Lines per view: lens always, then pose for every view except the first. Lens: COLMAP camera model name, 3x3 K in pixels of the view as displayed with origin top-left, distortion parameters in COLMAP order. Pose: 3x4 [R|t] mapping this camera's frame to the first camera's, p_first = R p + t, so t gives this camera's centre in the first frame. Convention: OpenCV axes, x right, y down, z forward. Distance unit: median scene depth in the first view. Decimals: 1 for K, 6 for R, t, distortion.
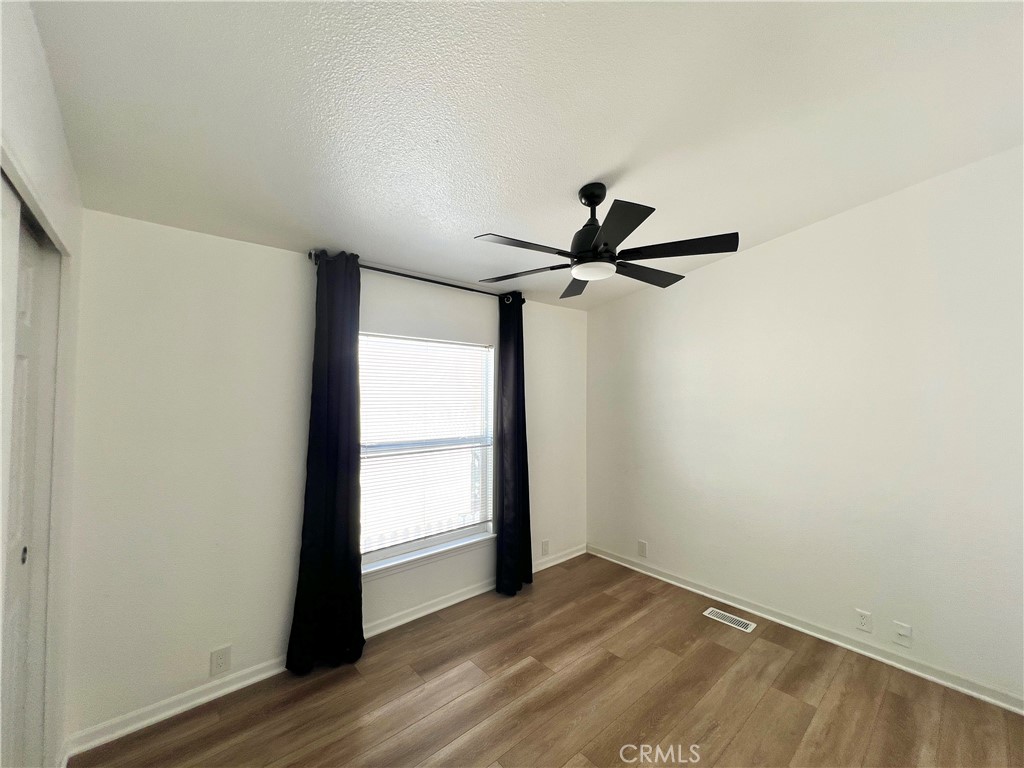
lens RADIAL K [[410.3, 0, 512.9], [0, 410.3, 379.4], [0, 0, 1]] dist [0.000542, 0.000297]
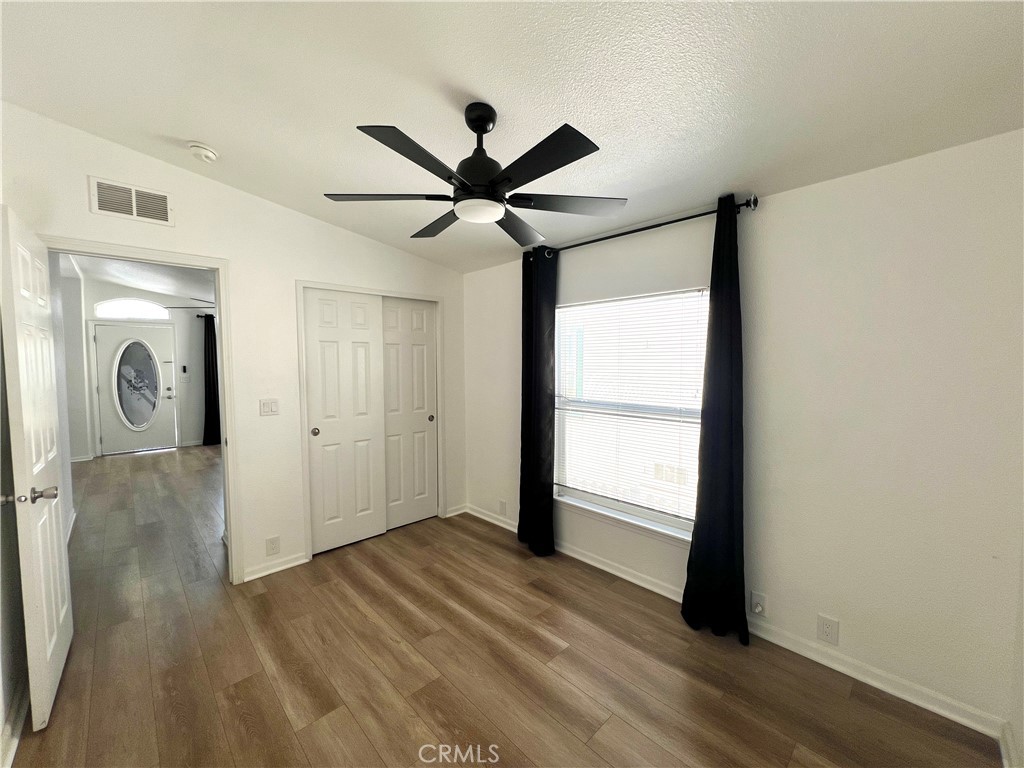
lens RADIAL K [[410.6, 0, 510.5], [0, 410.6, 382.4], [0, 0, 1]] dist [-0.002684, 0.000255]
pose [[0.039766, 0.040892, -0.998372, 0.790295], [0.035686, 0.998467, 0.042317, 0.052172], [0.998572, -0.037310, 0.038246, 0.748022]]
